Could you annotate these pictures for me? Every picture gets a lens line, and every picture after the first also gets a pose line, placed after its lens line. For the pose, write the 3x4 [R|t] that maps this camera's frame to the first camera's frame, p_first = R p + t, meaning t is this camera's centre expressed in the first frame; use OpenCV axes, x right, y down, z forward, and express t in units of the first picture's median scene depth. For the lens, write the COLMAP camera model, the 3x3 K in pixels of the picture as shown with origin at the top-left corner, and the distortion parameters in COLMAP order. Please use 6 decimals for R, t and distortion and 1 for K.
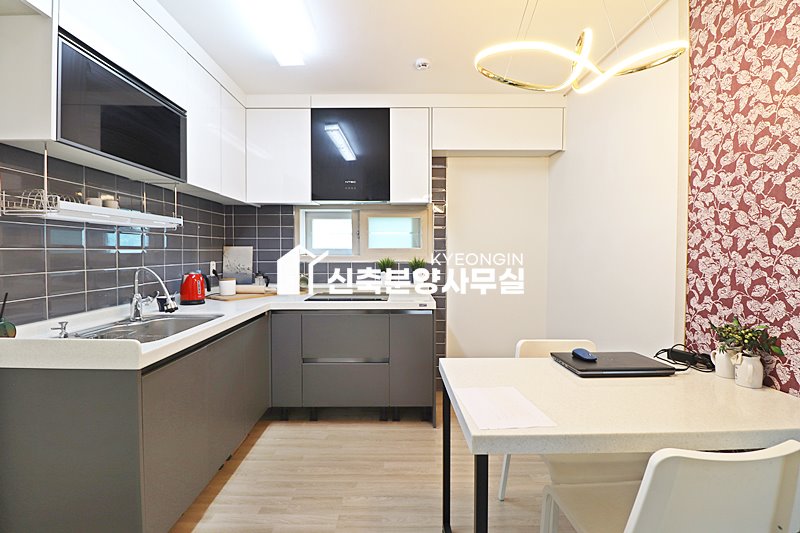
lens RADIAL K [[372.6, 0, 398.7], [0, 372.6, 266.2], [0, 0, 1]] dist [-0.002374, -0.007095]
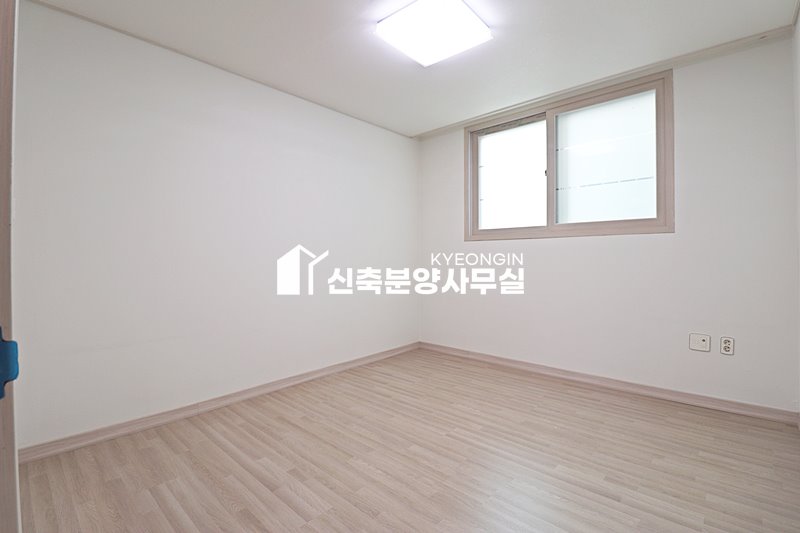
lens RADIAL K [[372.6, 0, 400.0], [0, 372.6, 263.7], [0, 0, 1]] dist [-0.002374, -0.007095]
pose [[0.732321, 0.000937, -0.680959, 0.617837], [-0.009378, 0.999918, -0.008711, 0.070738], [0.680895, 0.012765, 0.732270, 0.276769]]
